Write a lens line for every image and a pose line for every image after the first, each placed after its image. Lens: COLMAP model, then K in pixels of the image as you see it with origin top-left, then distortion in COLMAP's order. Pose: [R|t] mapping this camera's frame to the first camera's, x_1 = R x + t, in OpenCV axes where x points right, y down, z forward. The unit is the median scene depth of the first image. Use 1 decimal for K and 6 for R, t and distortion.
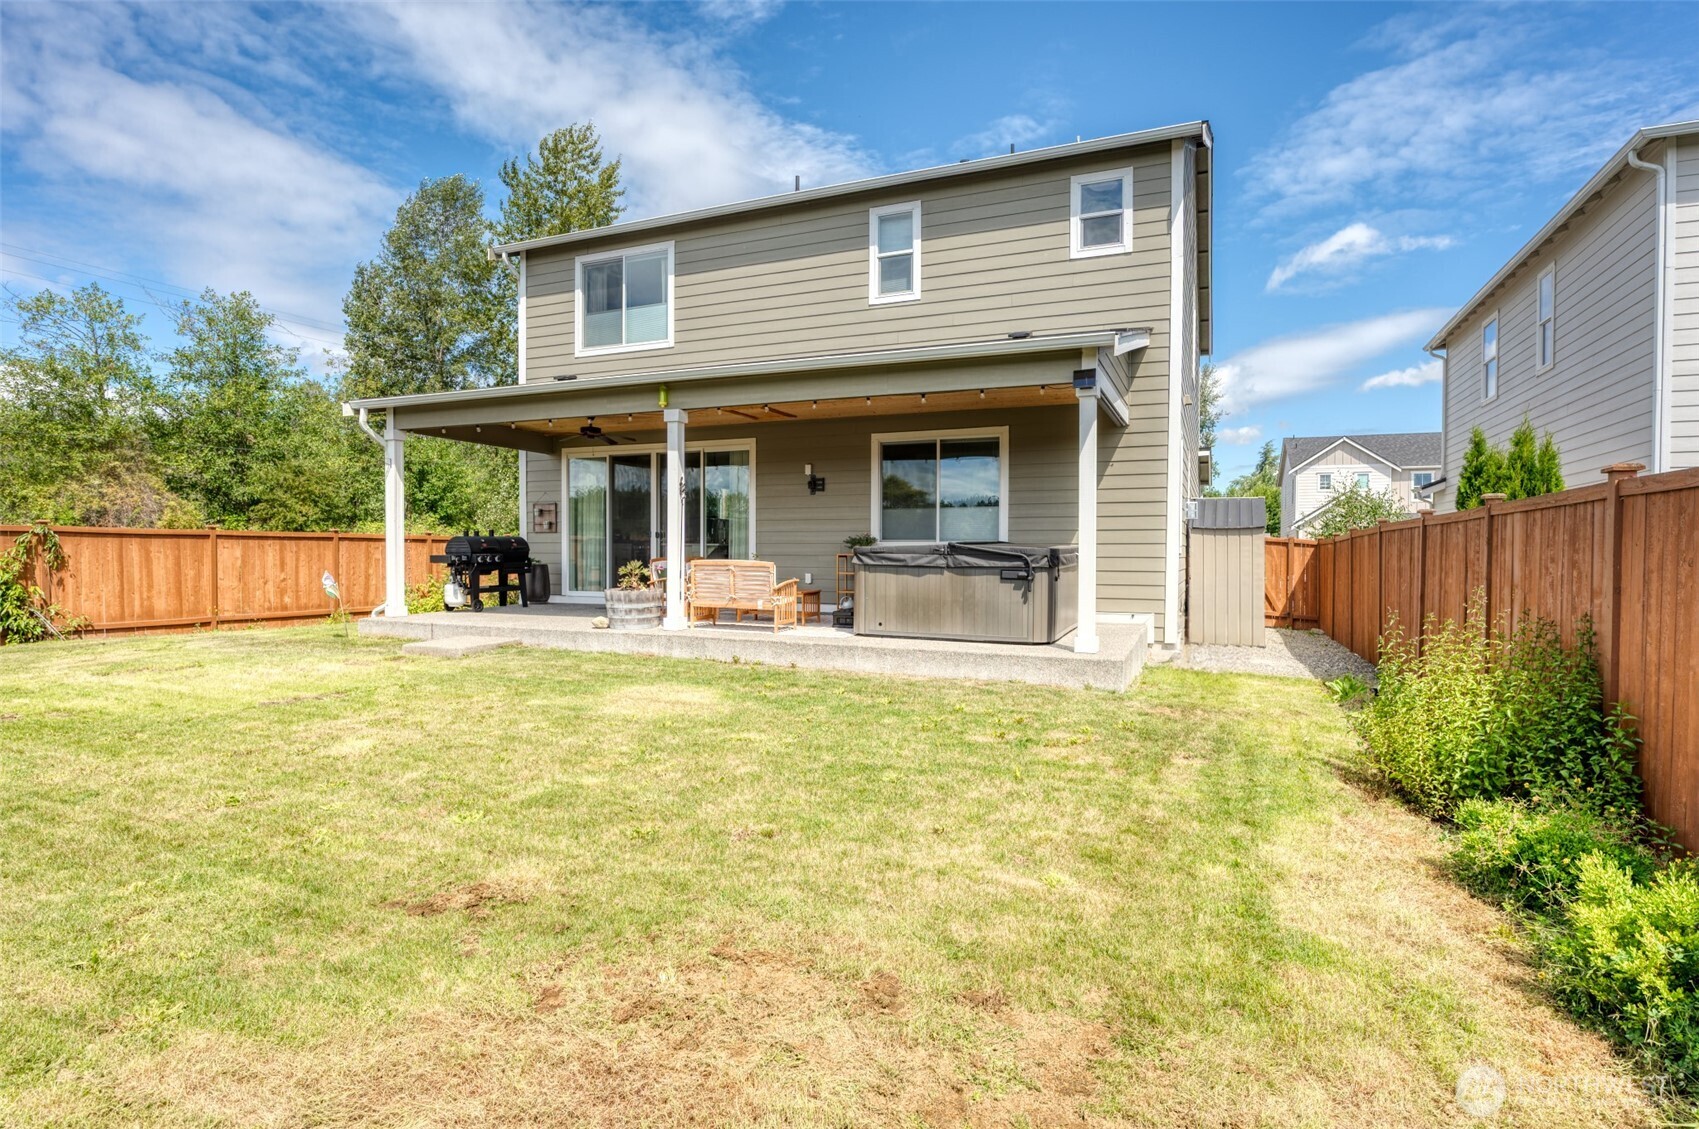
lens RADIAL K [[865.2, 0, 850.8], [0, 865.2, 564.0], [0, 0, 1]] dist [0.005428, -0.003564]
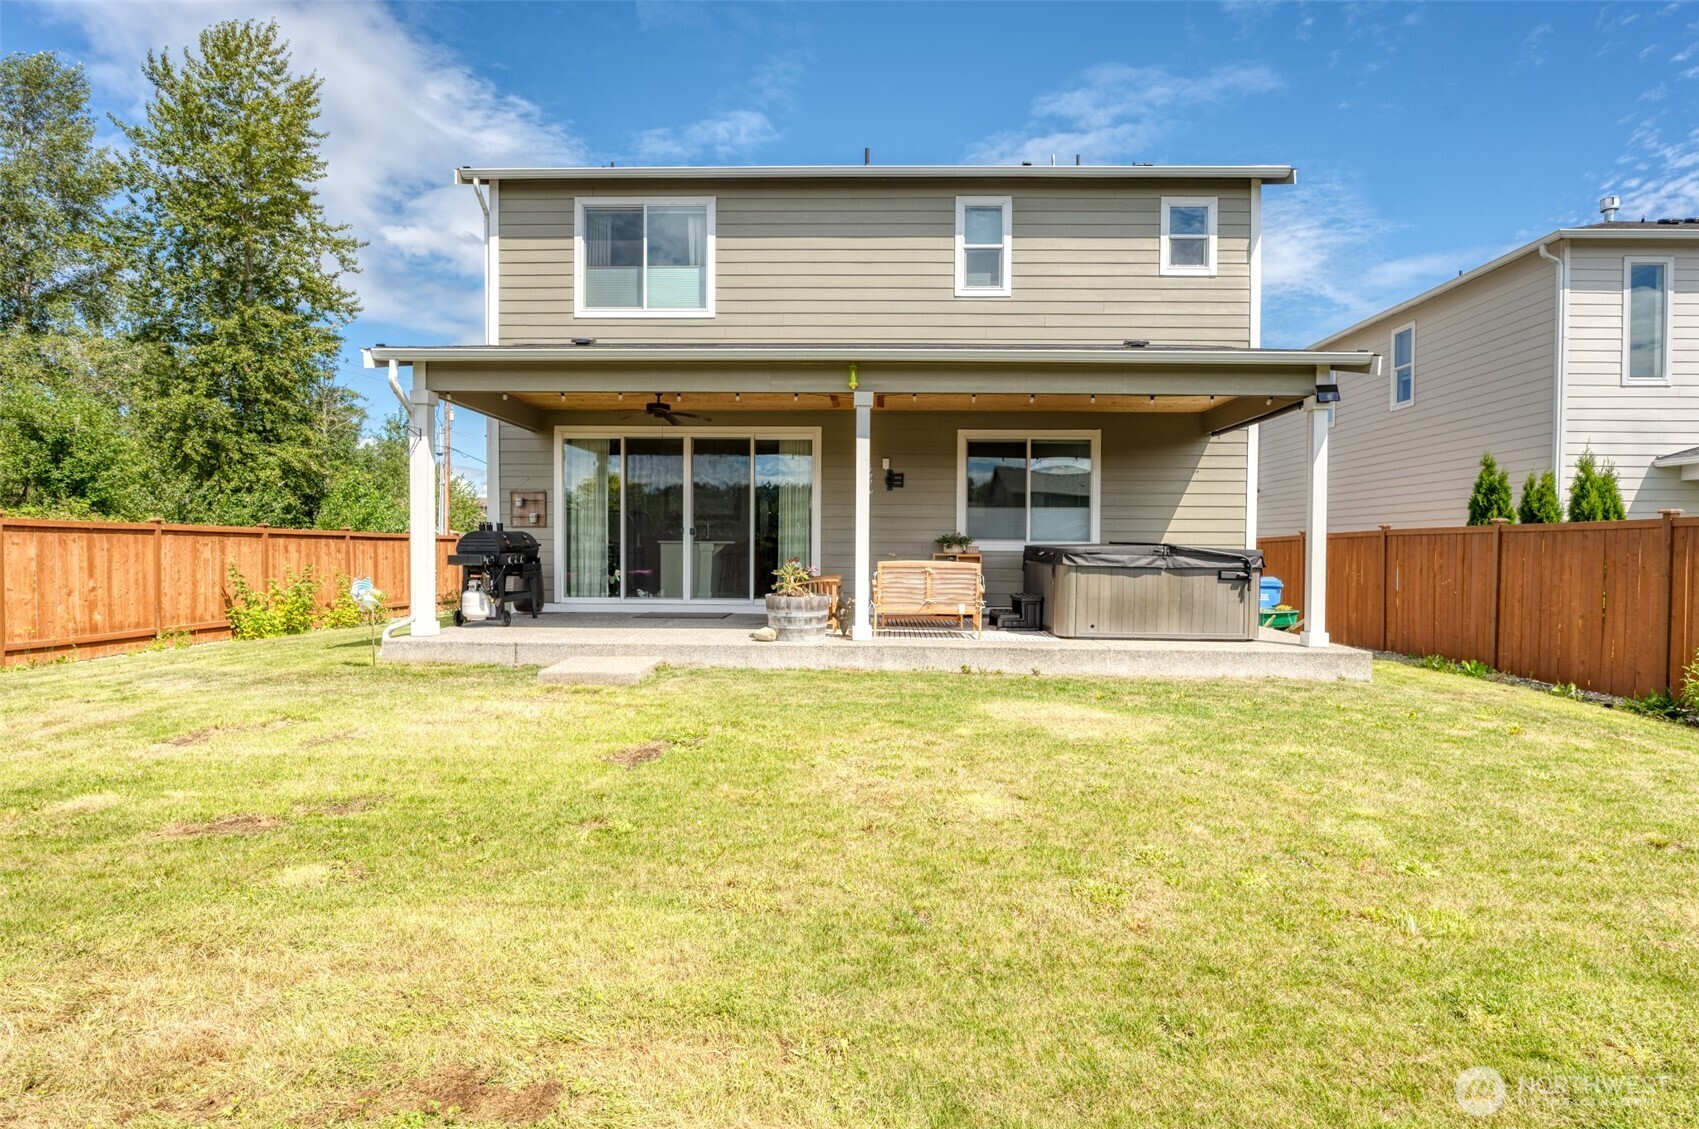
lens RADIAL K [[865.2, 0, 852.6], [0, 865.2, 566.5], [0, 0, 1]] dist [0.005428, -0.003564]
pose [[0.927064, -0.005050, 0.374868, -0.449367], [0.002703, 0.999973, 0.006787, -0.004408], [-0.374892, -0.005279, 0.927053, 0.146131]]
